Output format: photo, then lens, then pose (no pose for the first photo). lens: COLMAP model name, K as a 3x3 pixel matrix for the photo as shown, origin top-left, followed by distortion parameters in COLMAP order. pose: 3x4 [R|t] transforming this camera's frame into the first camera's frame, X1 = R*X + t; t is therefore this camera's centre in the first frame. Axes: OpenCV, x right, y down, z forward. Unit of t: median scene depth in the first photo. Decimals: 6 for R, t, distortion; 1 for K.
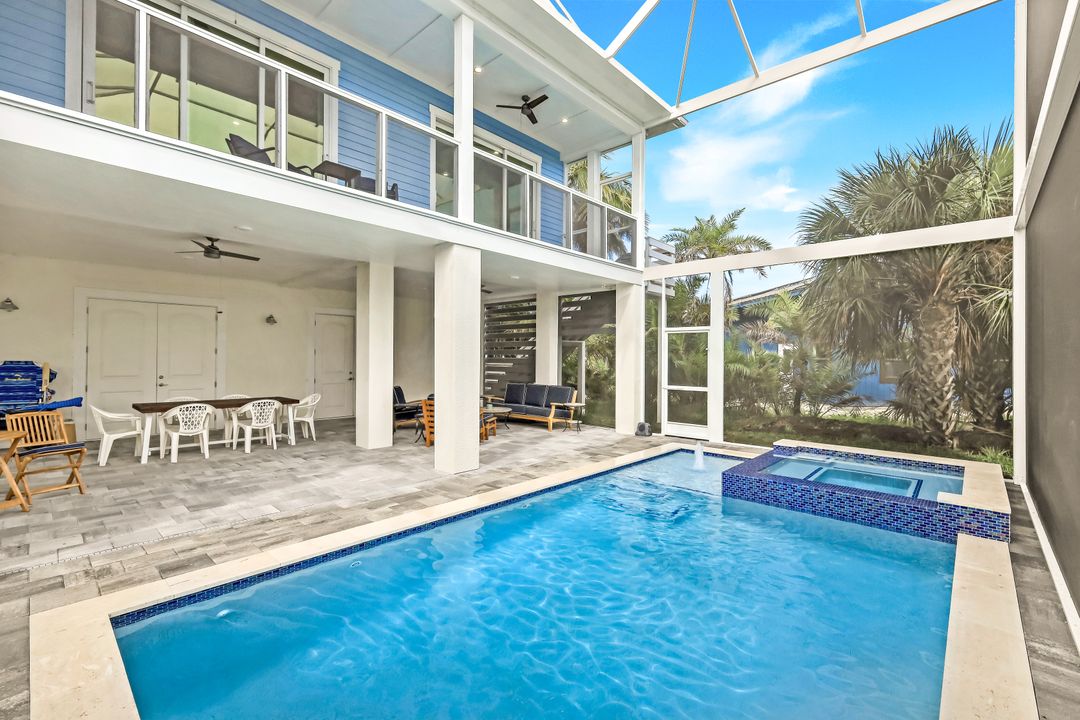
lens RADIAL K [[473.0, 0, 545.8], [0, 473.0, 352.2], [0, 0, 1]] dist [0.001756, -0.000084]
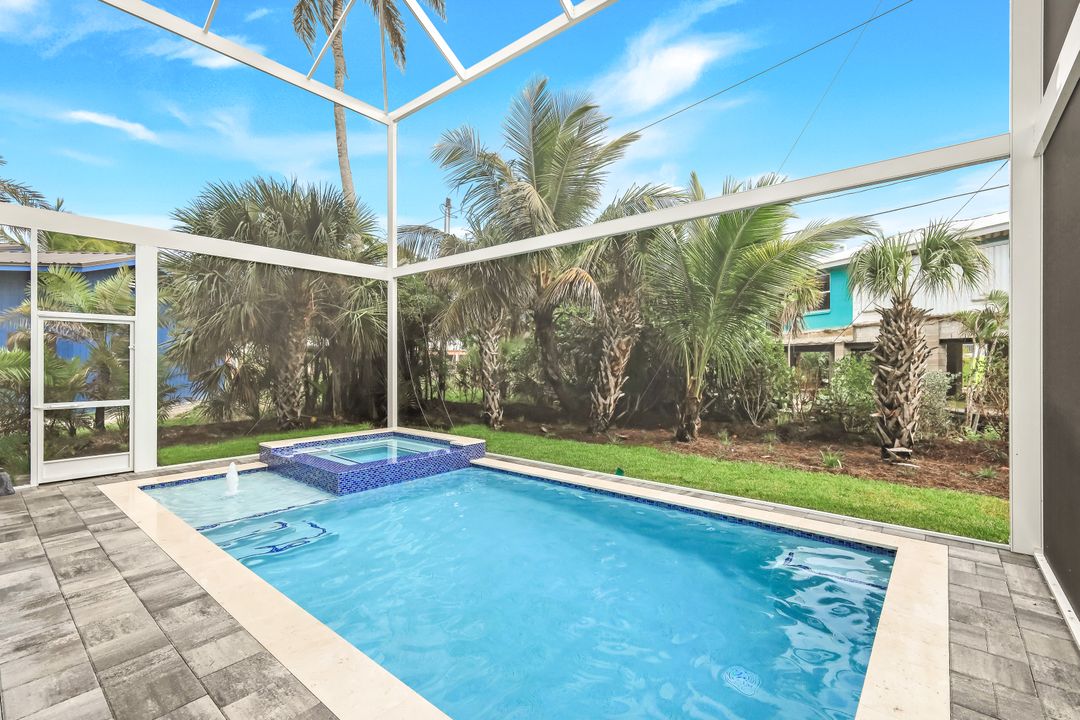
lens RADIAL K [[473.0, 0, 543.5], [0, 473.0, 365.6], [0, 0, 1]] dist [0.001756, -0.000084]
pose [[-0.045018, -0.018440, 0.998816, -0.439886], [-0.010958, 0.999779, 0.017964, 0.000710], [-0.998926, -0.010136, -0.045210, 0.410593]]
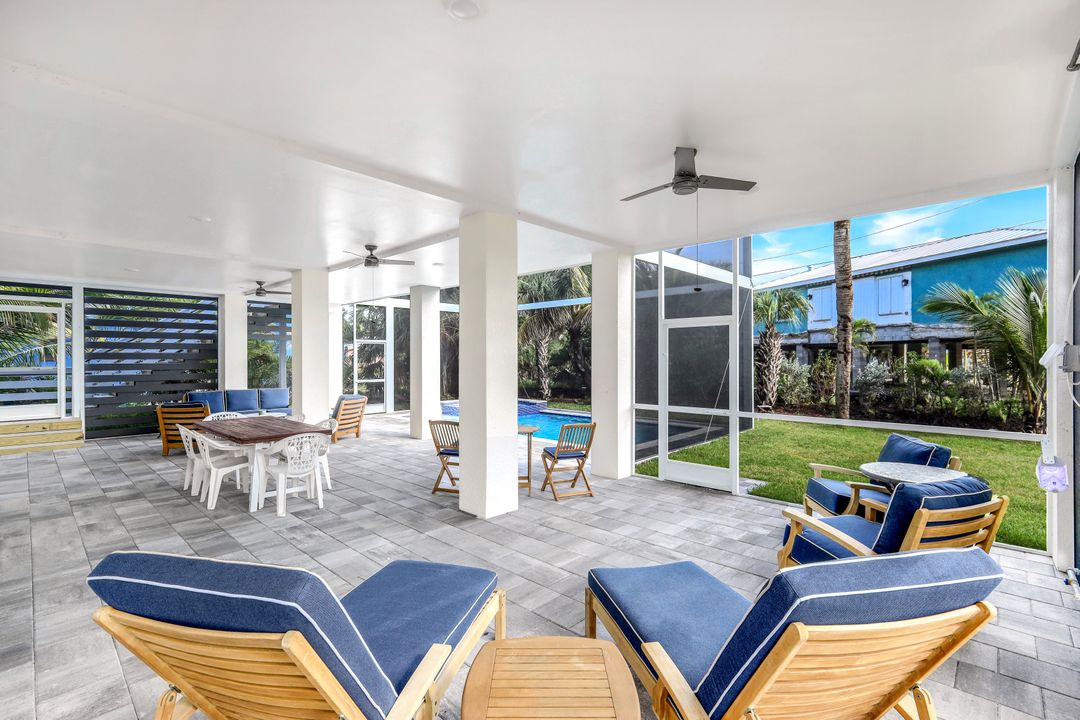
lens RADIAL K [[473.5, 0, 543.4], [0, 473.5, 359.0], [0, 0, 1]] dist [0.001977, -0.000215]
pose [[0.015592, -0.015101, 0.999764, -1.269880], [-0.007136, 0.999859, 0.015213, -0.021424], [-0.999853, -0.007372, 0.015482, 0.464884]]
